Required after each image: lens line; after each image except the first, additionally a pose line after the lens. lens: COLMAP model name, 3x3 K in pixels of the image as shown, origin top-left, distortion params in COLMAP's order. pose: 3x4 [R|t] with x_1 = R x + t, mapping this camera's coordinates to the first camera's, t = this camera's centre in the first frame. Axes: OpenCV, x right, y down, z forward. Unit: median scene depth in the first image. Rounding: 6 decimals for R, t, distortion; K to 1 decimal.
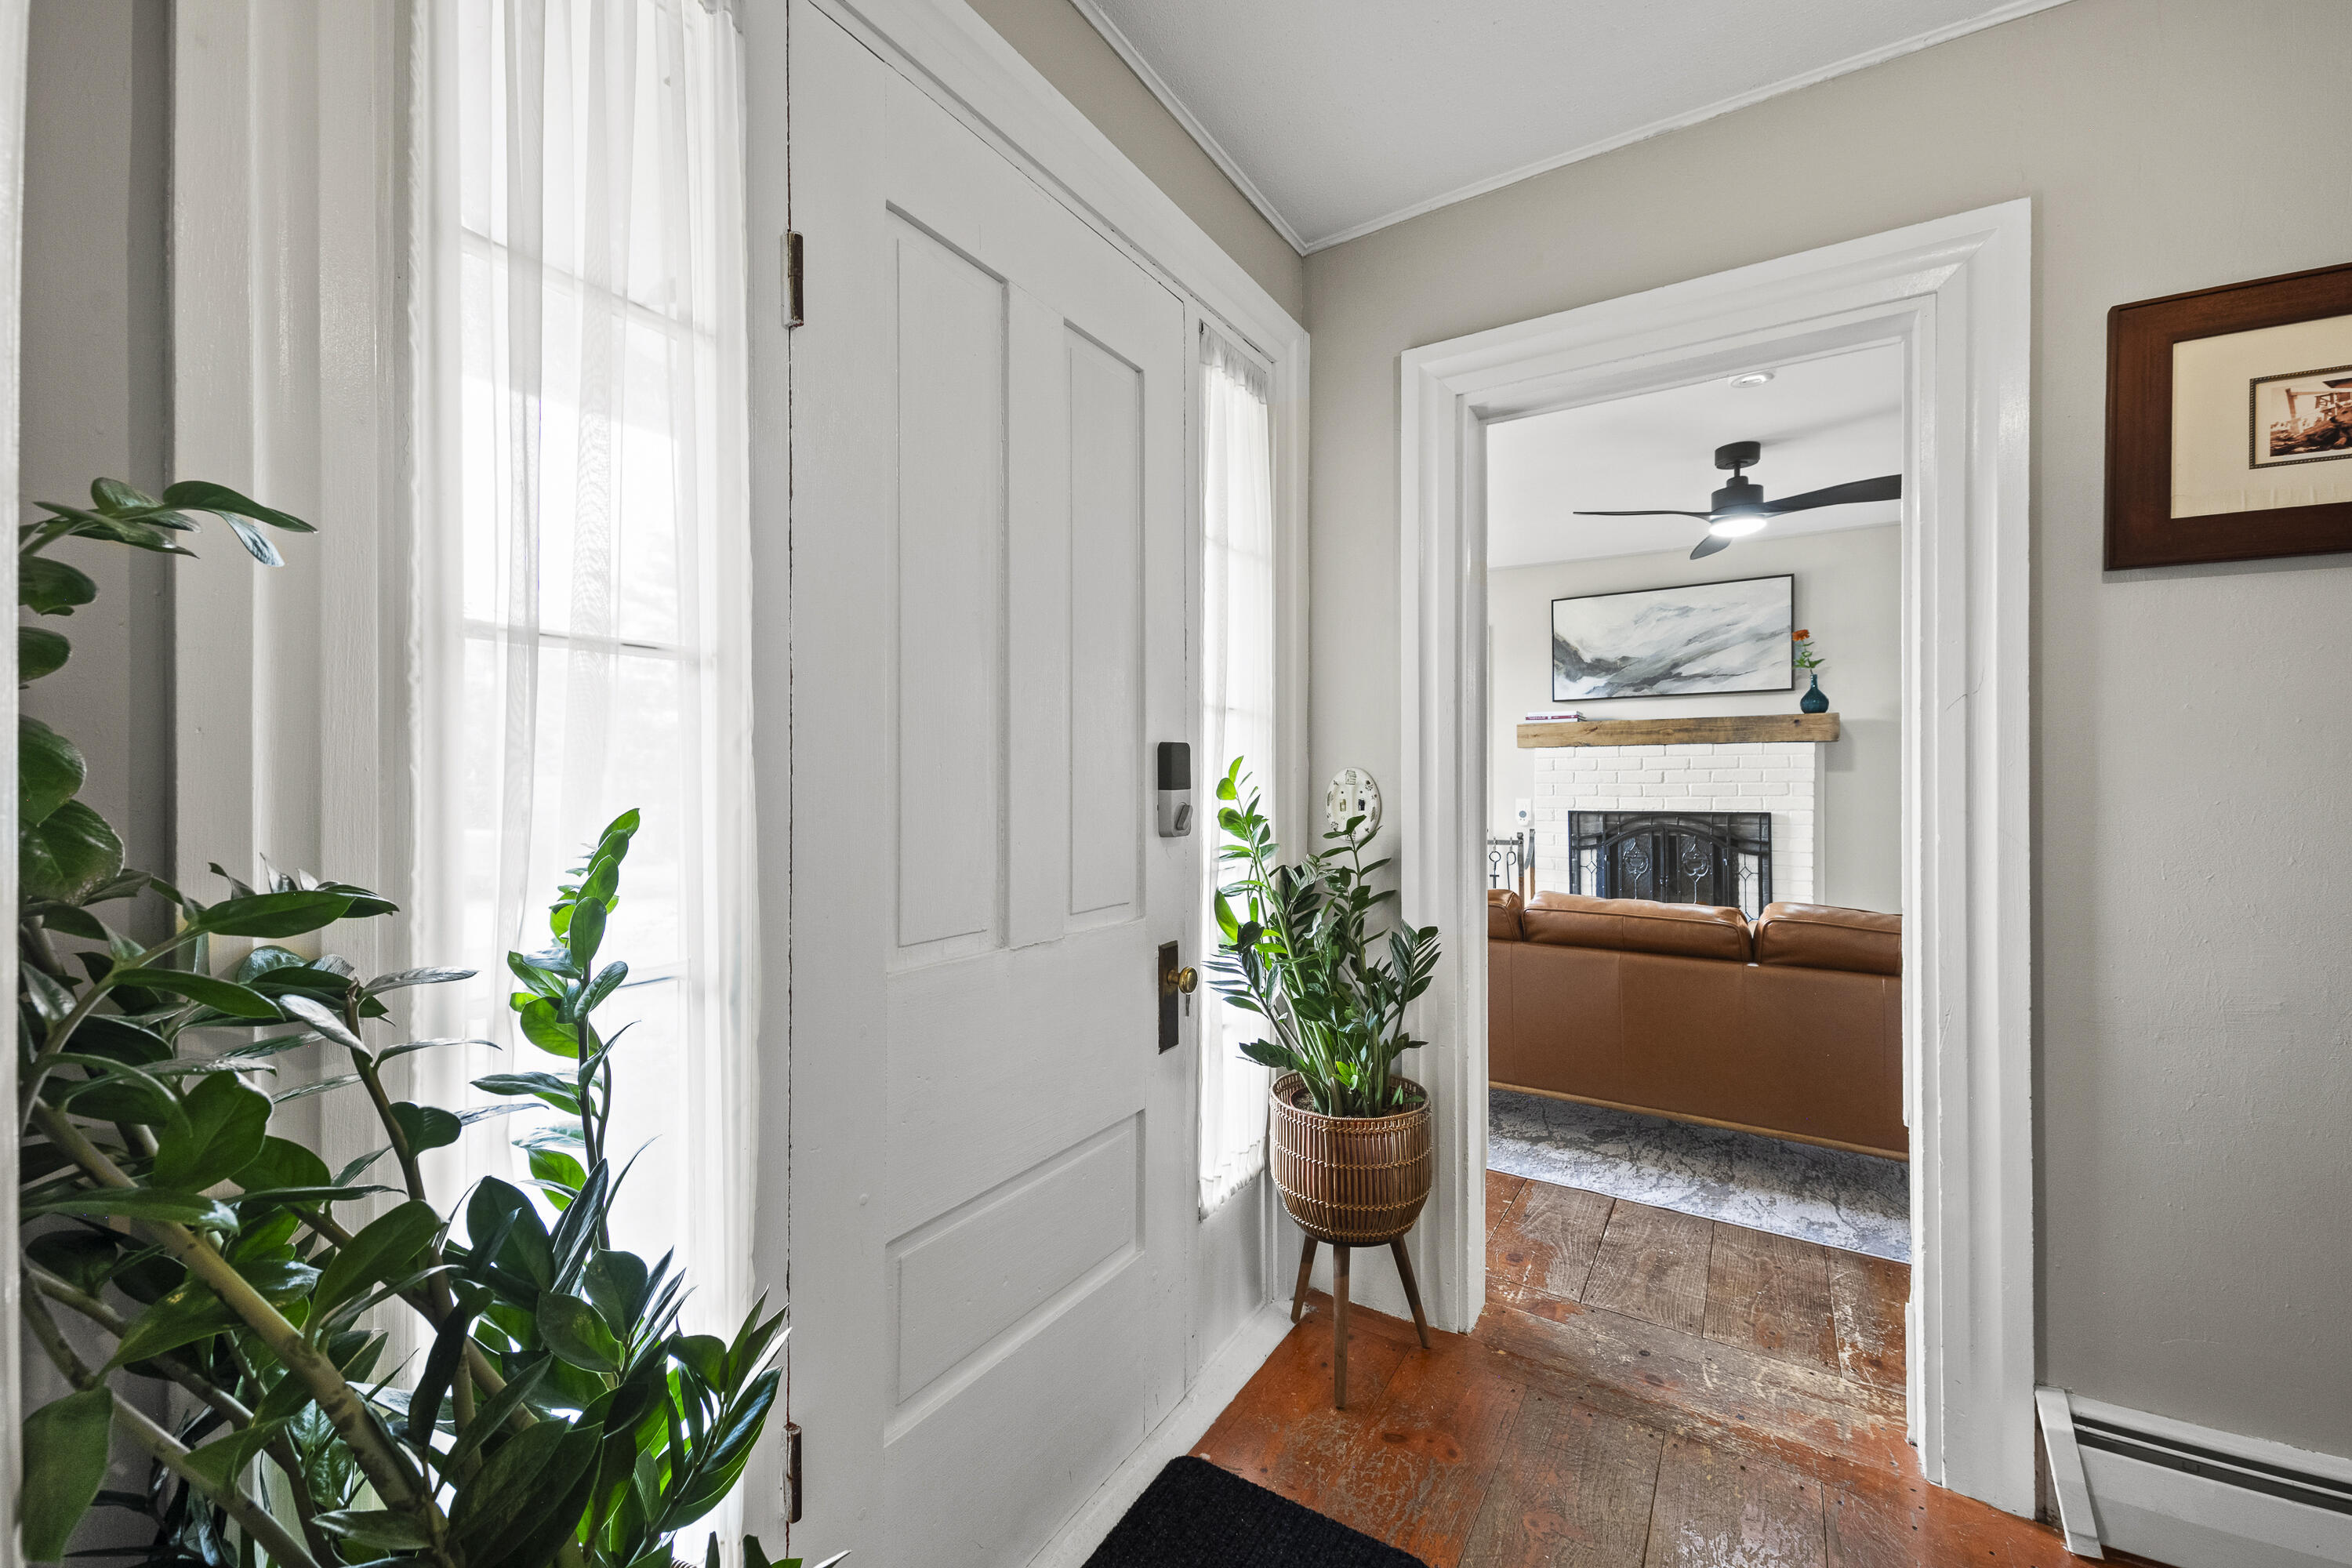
lens RADIAL K [[951.6, 0, 1126.7], [0, 951.6, 776.8], [0, 0, 1]] dist [-0.009806, -0.000544]
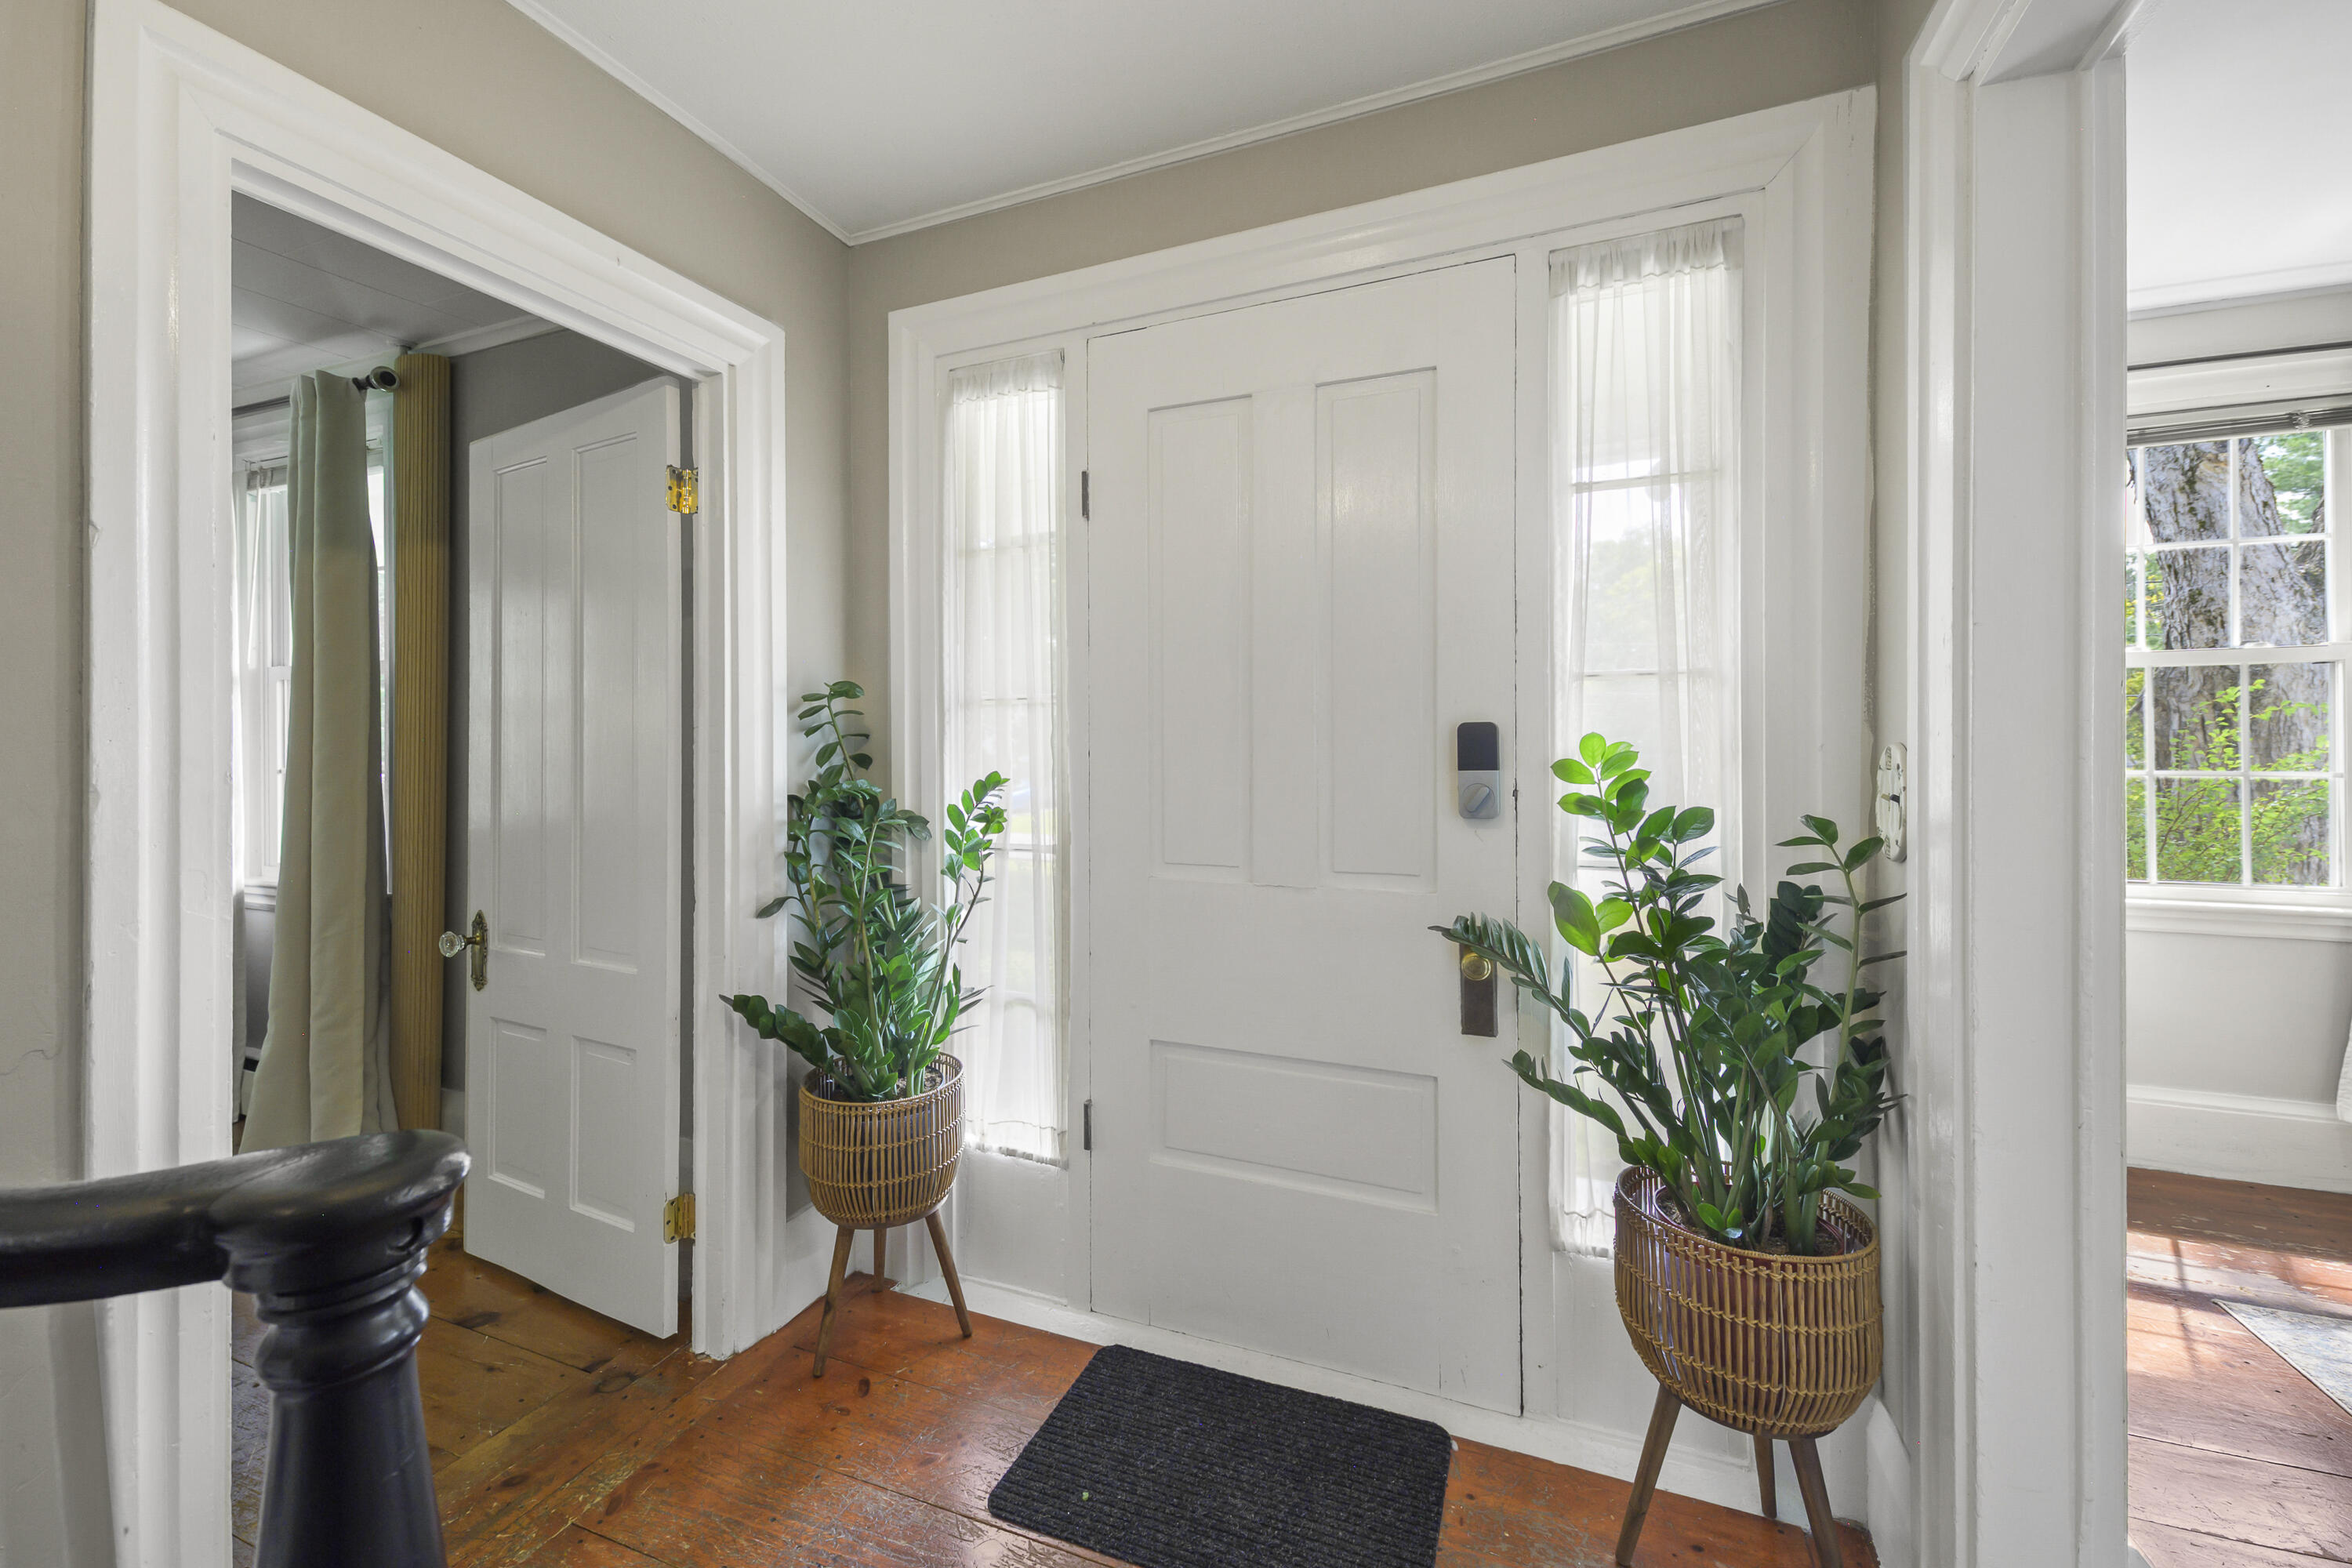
lens RADIAL K [[951.6, 0, 1191.2], [0, 951.6, 741.8], [0, 0, 1]] dist [-0.009806, -0.000544]
pose [[0.197658, -0.003030, -0.980266, 0.978550], [0.004592, 0.999987, -0.002165, -0.016270], [0.980260, -0.004074, 0.197670, 0.526056]]
